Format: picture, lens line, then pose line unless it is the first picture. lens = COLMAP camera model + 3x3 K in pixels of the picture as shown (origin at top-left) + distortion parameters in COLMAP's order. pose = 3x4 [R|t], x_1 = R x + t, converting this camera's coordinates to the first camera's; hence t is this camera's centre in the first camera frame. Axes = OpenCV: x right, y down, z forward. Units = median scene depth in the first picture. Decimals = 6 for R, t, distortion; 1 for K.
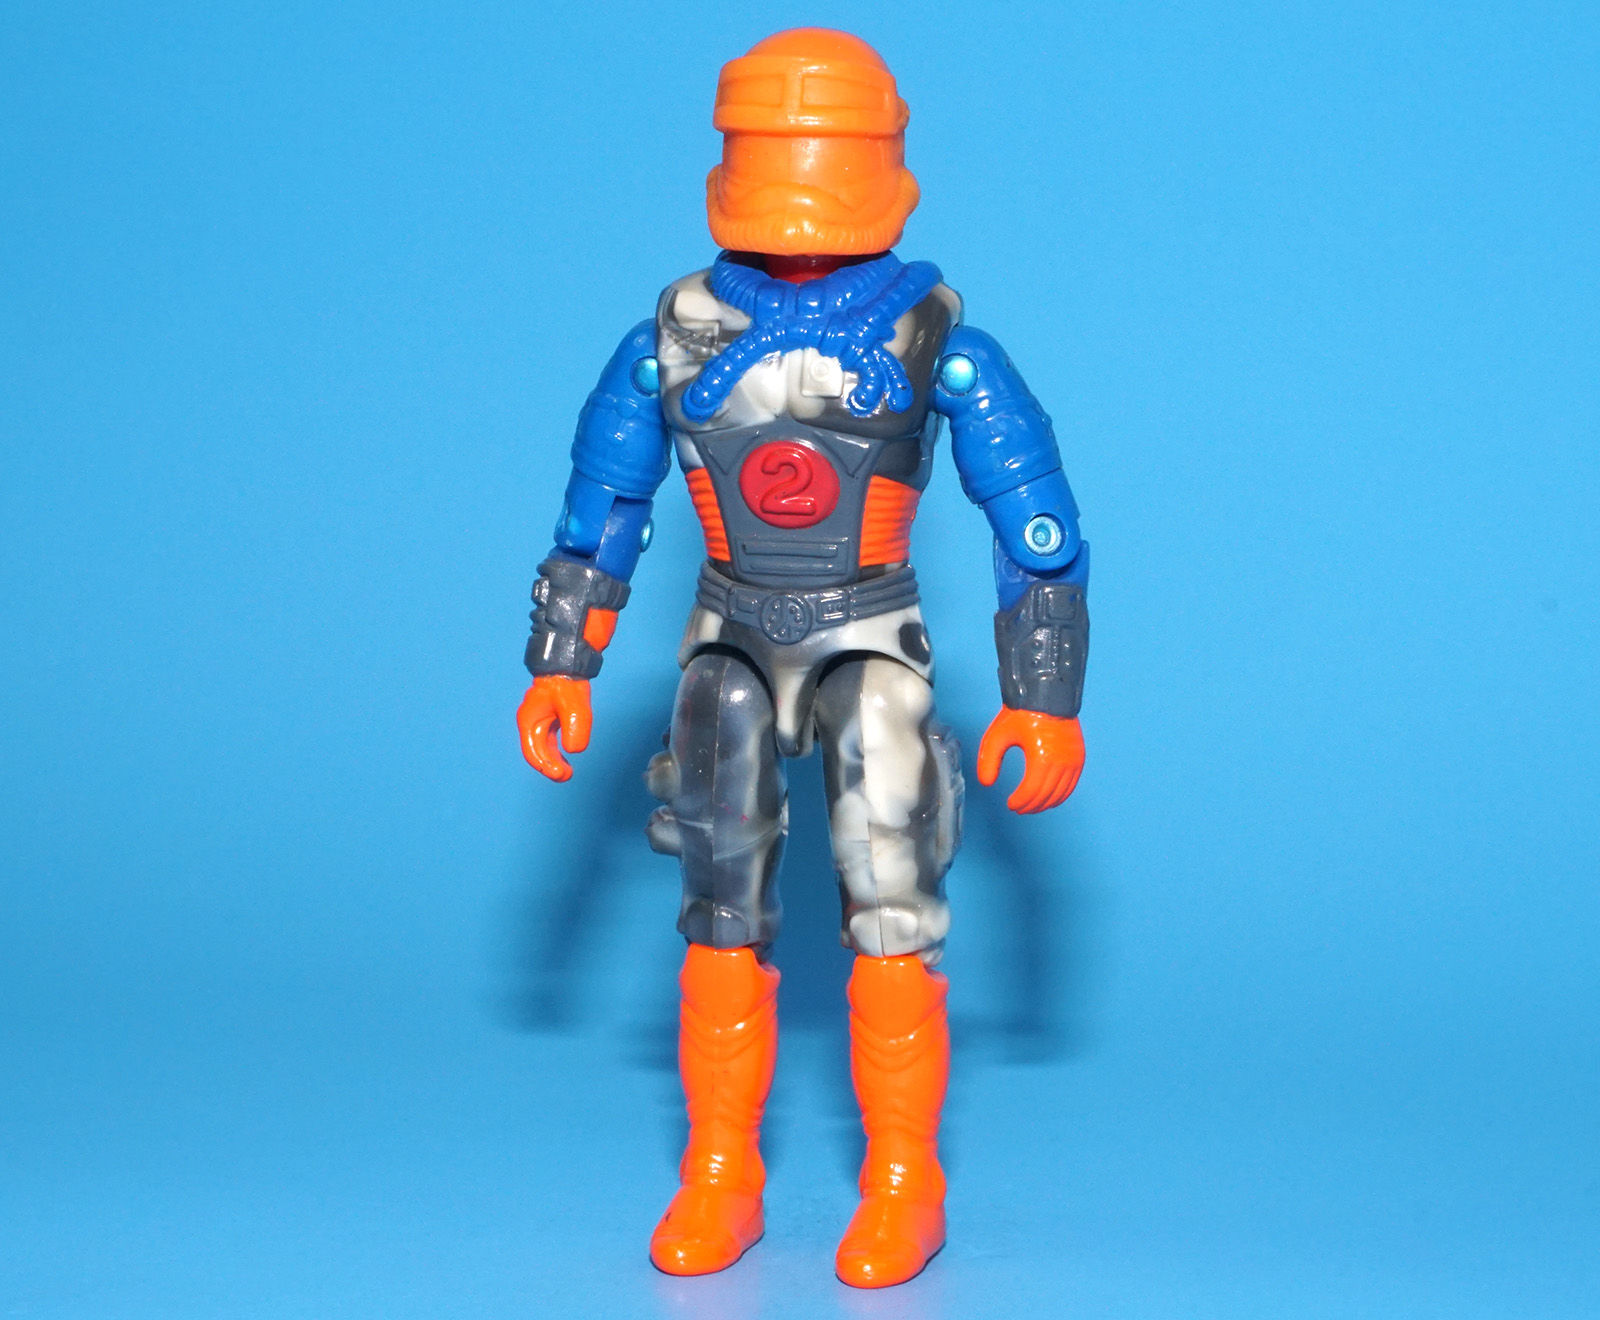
lens RADIAL K [[4090.3, 0, 800.0], [0, 4090.3, 660.0], [0, 0, 1]] dist [0.074265, 0.235934]
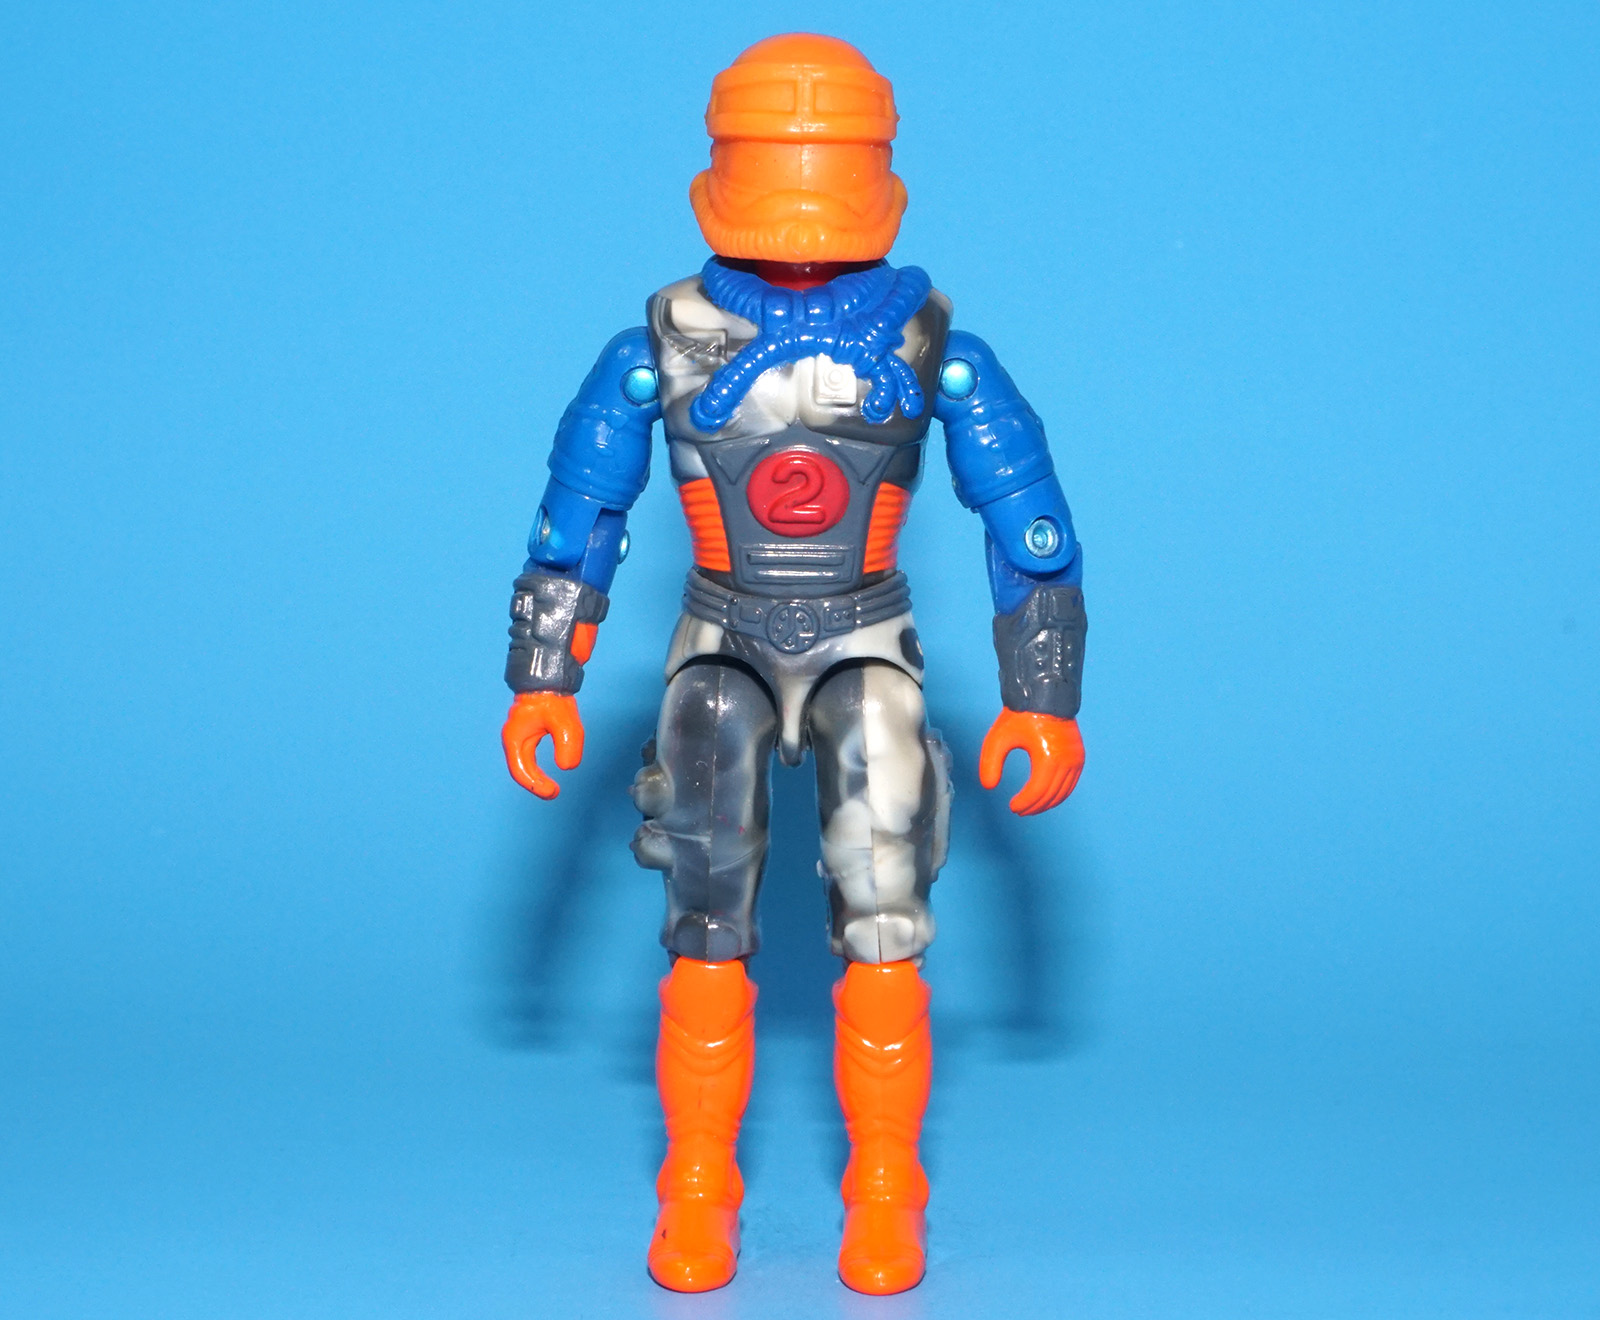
lens RADIAL K [[4090.3, 0, 800.0], [0, 4090.3, 660.0], [0, 0, 1]] dist [0.074265, 0.235934]
pose [[0.985400, -0.029839, 0.167622, -0.167397], [0.029117, 0.999553, 0.006766, -0.008929], [-0.167749, -0.001786, 0.985828, 0.019536]]
